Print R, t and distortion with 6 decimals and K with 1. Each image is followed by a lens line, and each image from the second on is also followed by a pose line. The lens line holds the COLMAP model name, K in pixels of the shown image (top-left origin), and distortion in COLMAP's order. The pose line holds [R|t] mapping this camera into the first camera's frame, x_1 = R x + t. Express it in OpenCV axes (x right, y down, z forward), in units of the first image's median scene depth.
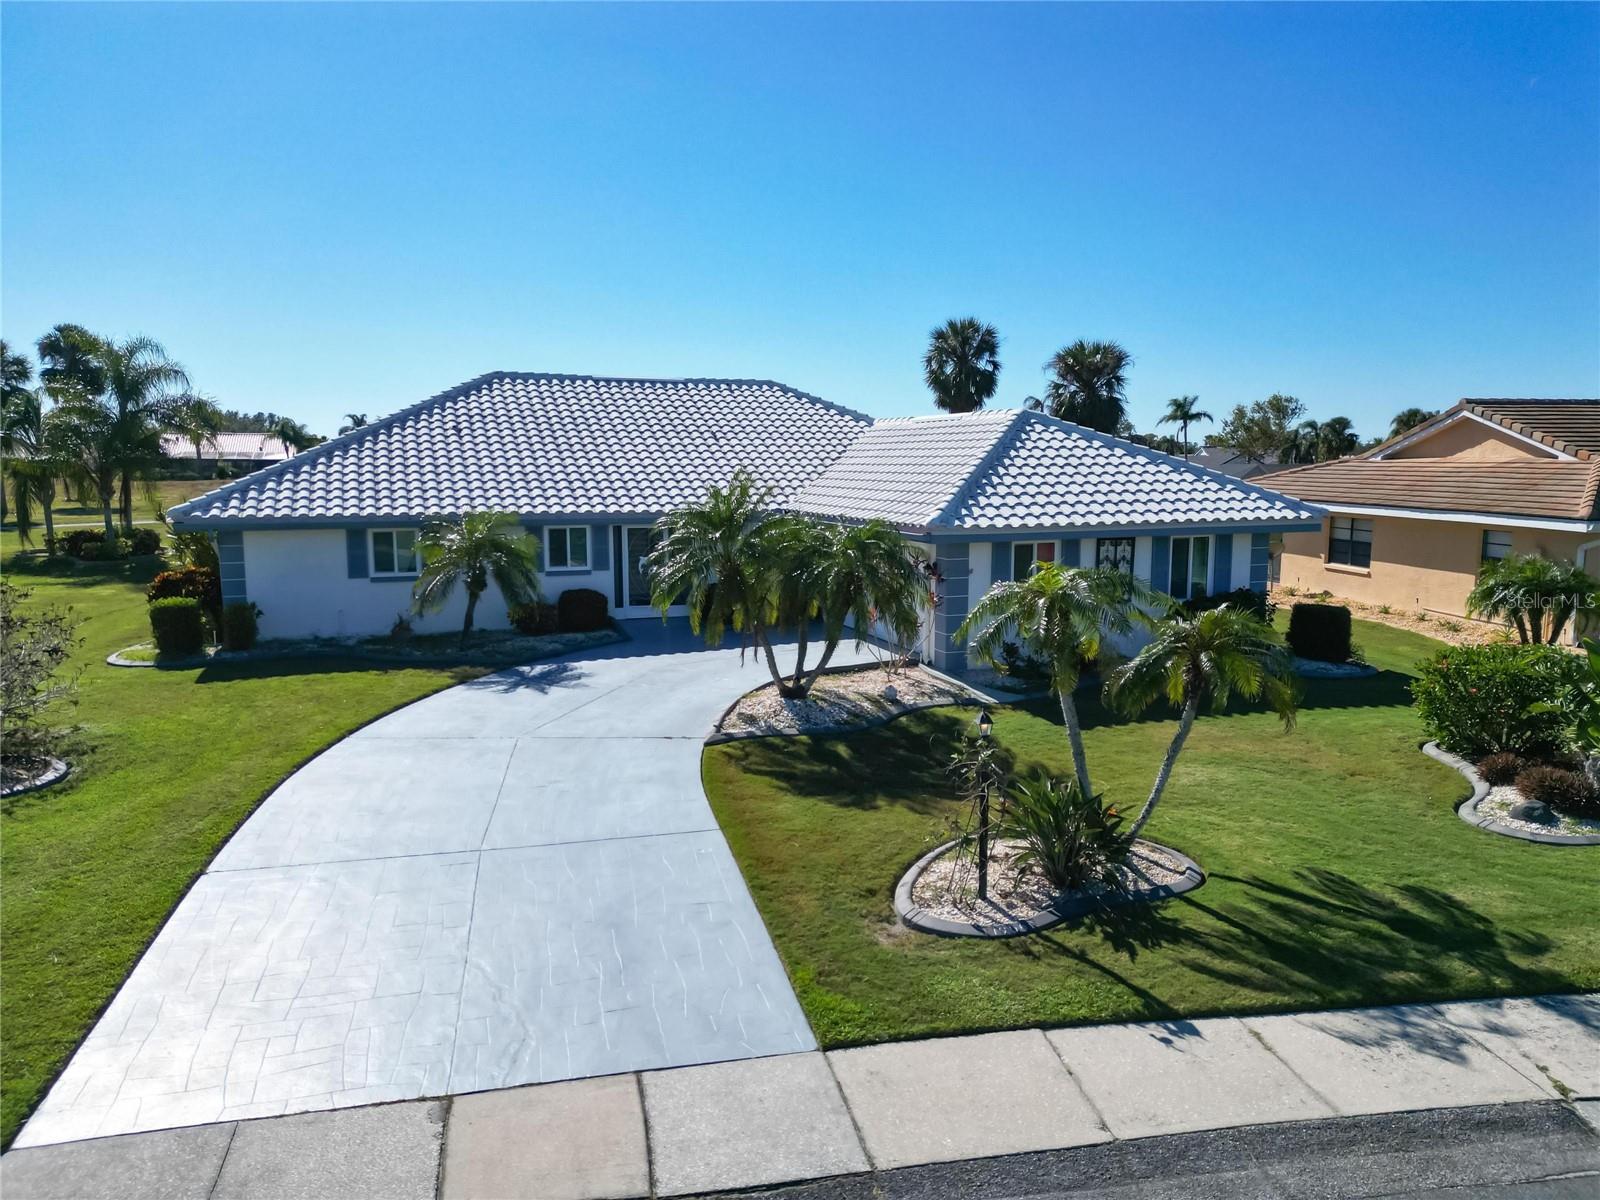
lens RADIAL K [[1116.2, 0, 807.3], [0, 1116.2, 598.1], [0, 0, 1]] dist [0.078768, -0.074786]
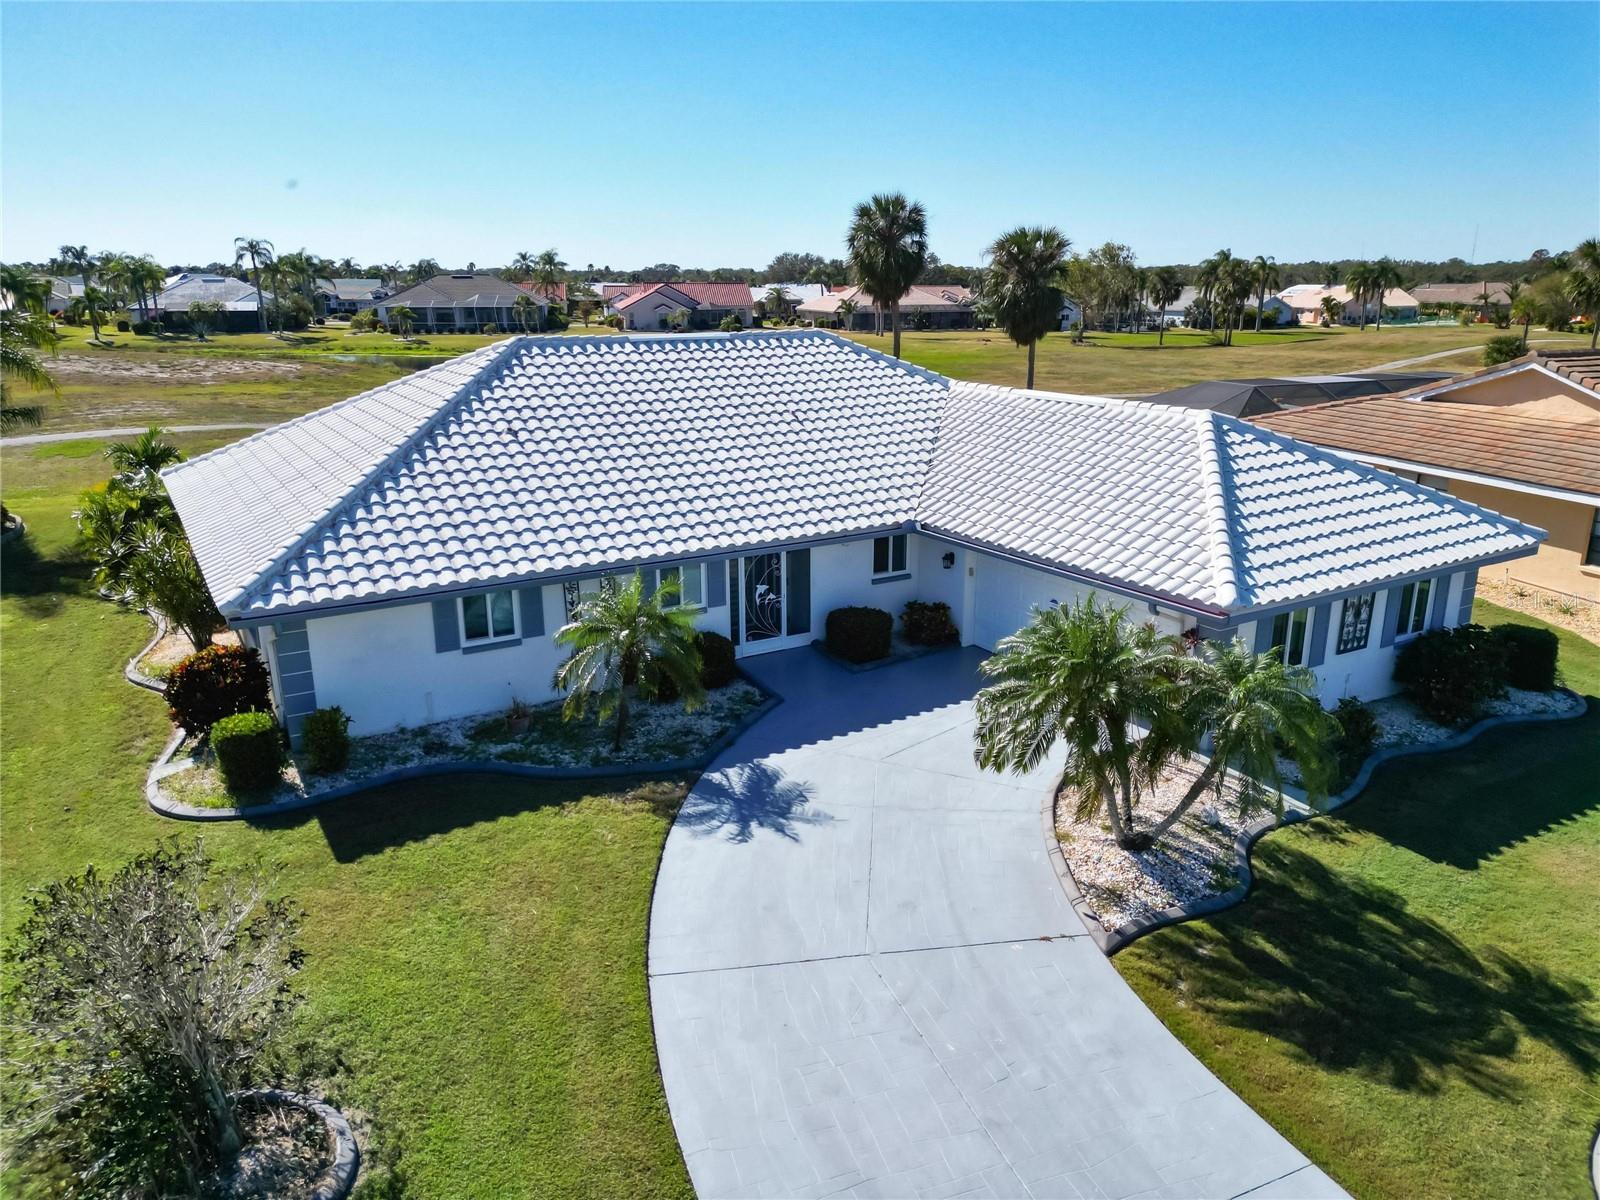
lens RADIAL K [[1116.2, 0, 805.9], [0, 1116.2, 599.5], [0, 0, 1]] dist [0.078768, -0.074786]
pose [[0.980532, -0.055610, 0.188319, -0.479576], [0.025616, 0.987090, 0.158107, -0.280209], [-0.194680, -0.150205, 0.969298, 0.294473]]
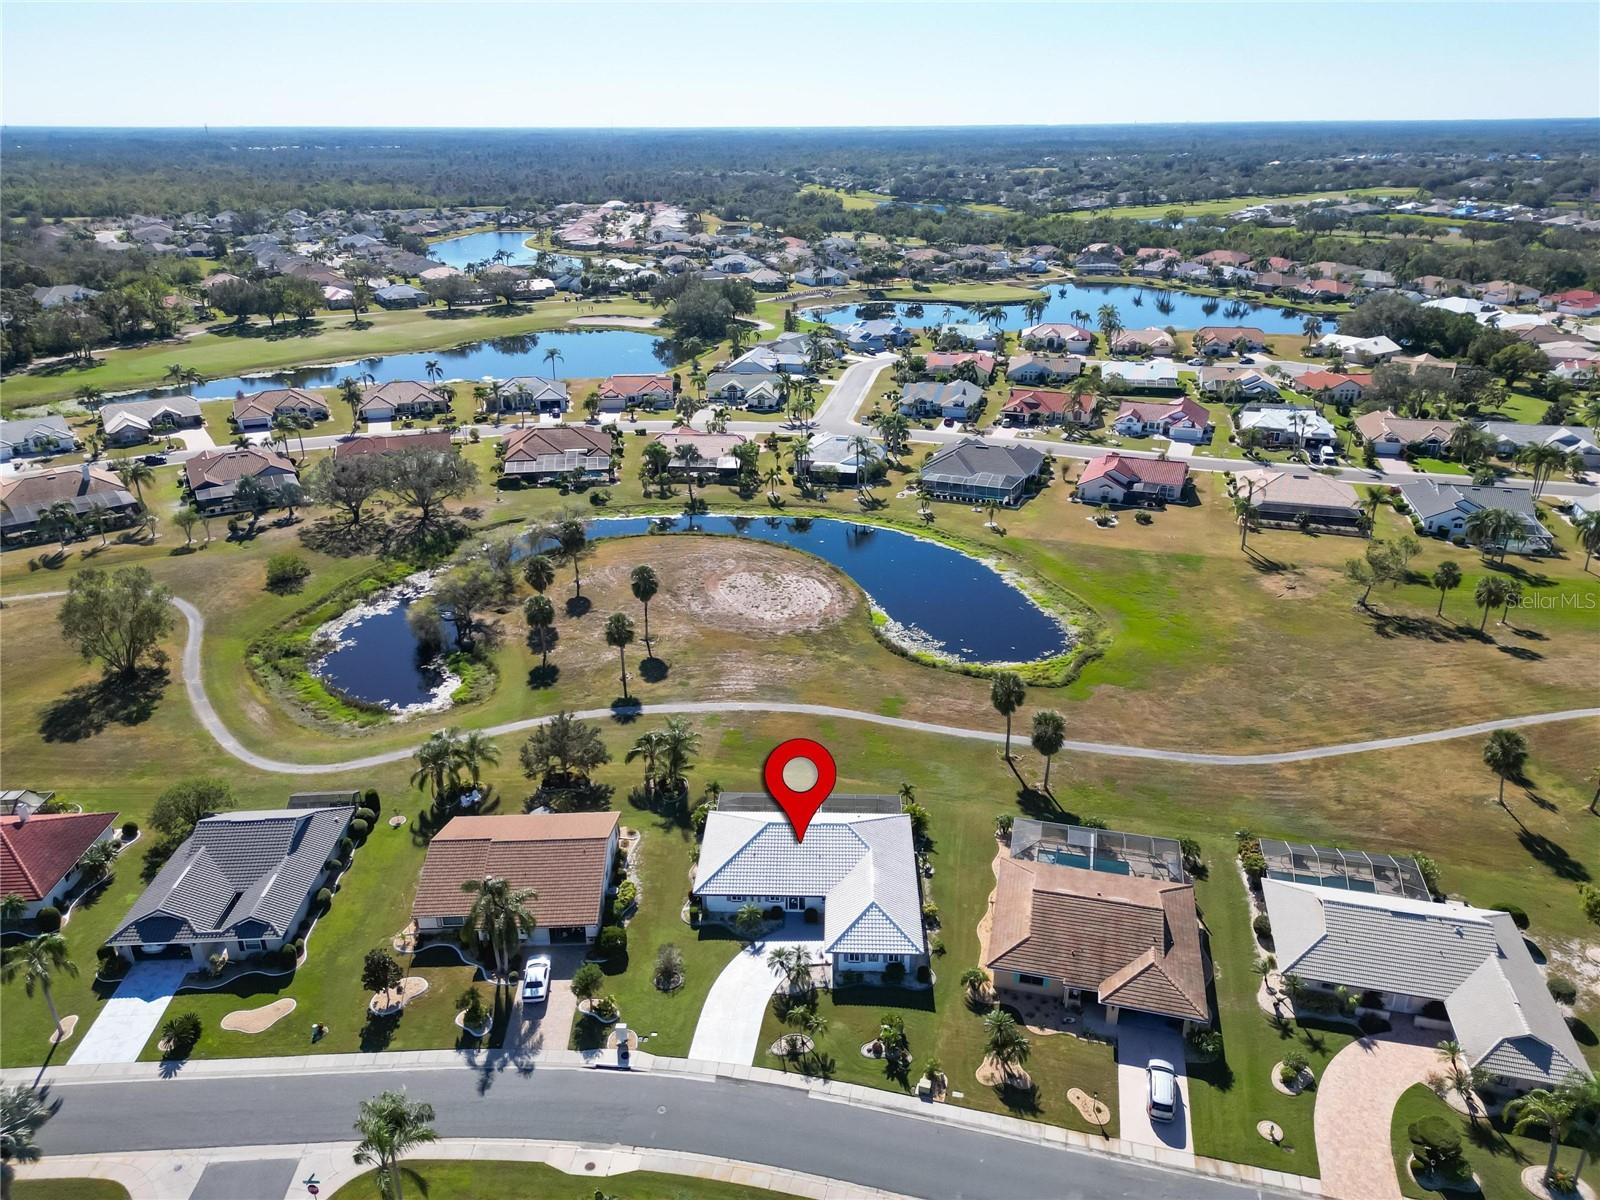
lens RADIAL K [[1116.2, 0, 803.0], [0, 1116.2, 614.8], [0, 0, 1]] dist [0.078768, -0.074786]
pose [[0.926091, 0.147018, -0.347478, 2.035106], [-0.041498, 0.955062, 0.293486, -3.923547], [0.375010, -0.257376, 0.890576, -4.156160]]
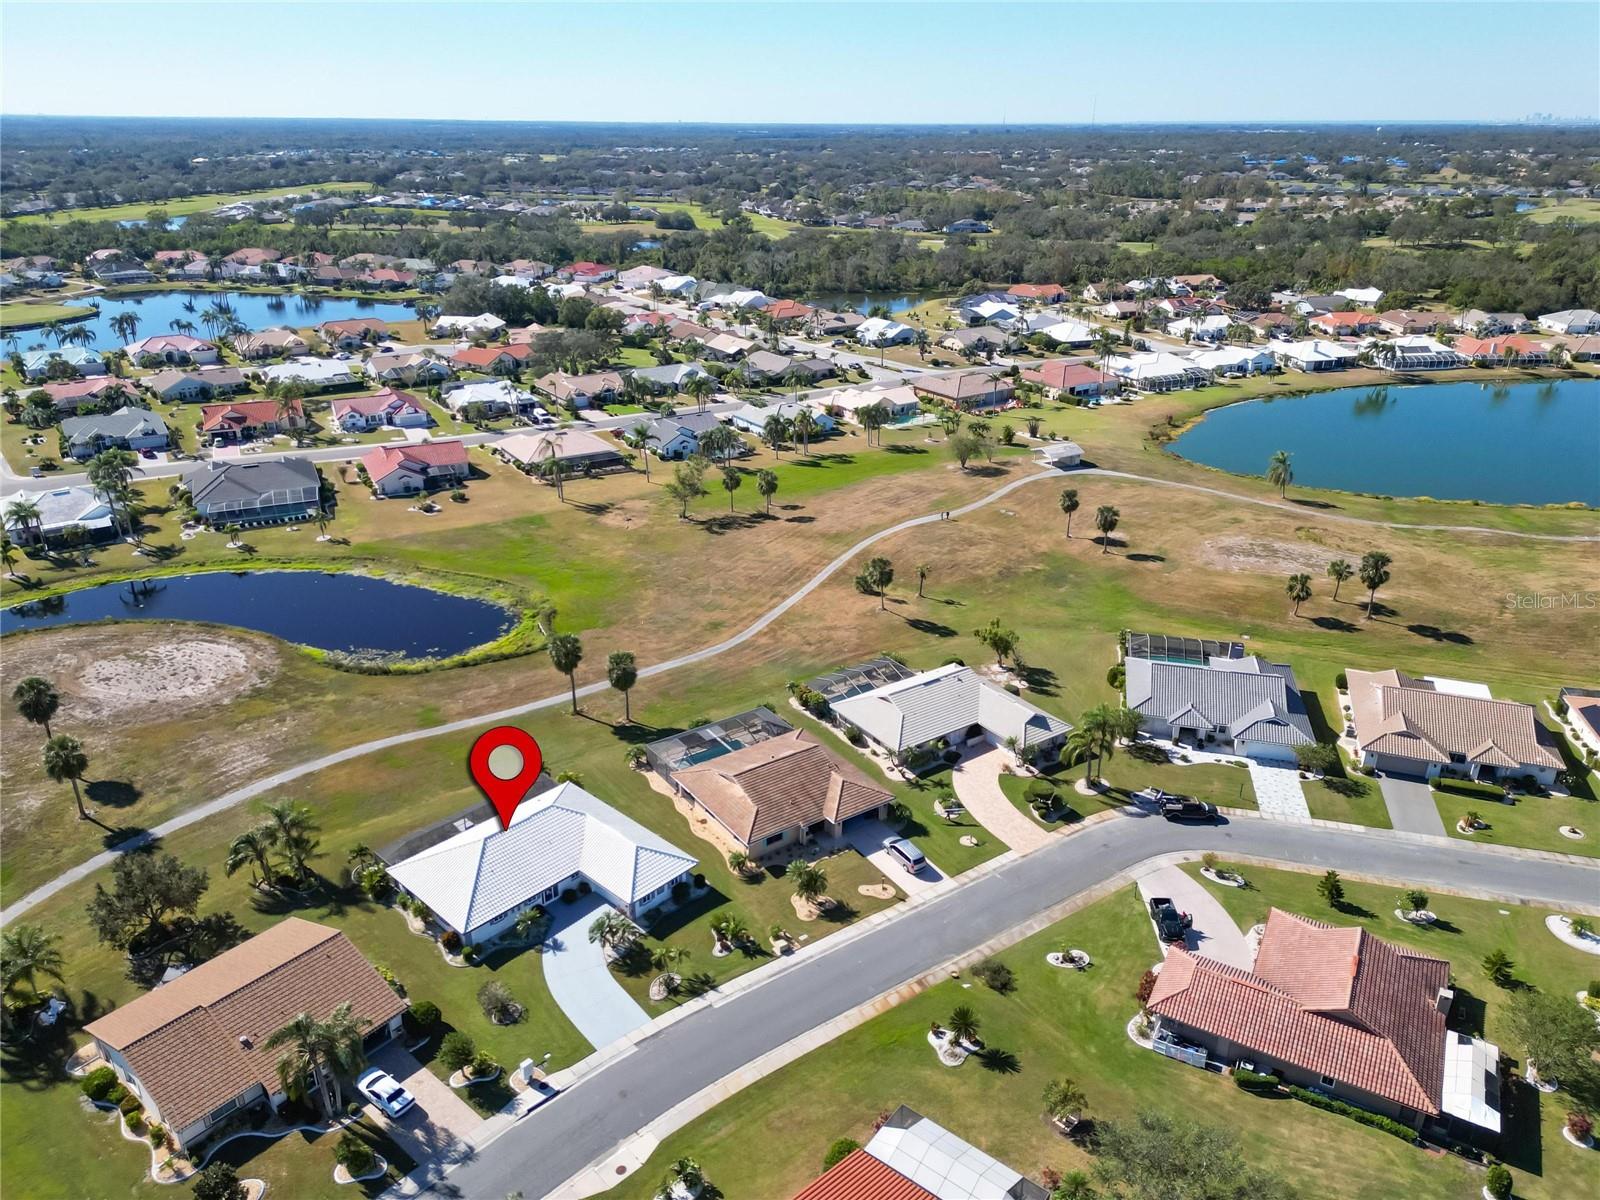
lens RADIAL K [[1116.2, 0, 808.6], [0, 1116.2, 601.4], [0, 0, 1]] dist [0.078768, -0.074786]
pose [[0.890883, -0.175814, 0.418828, -1.468576], [0.051819, 0.955374, 0.290818, -3.869356], [-0.451268, -0.237381, 0.860237, -4.797323]]
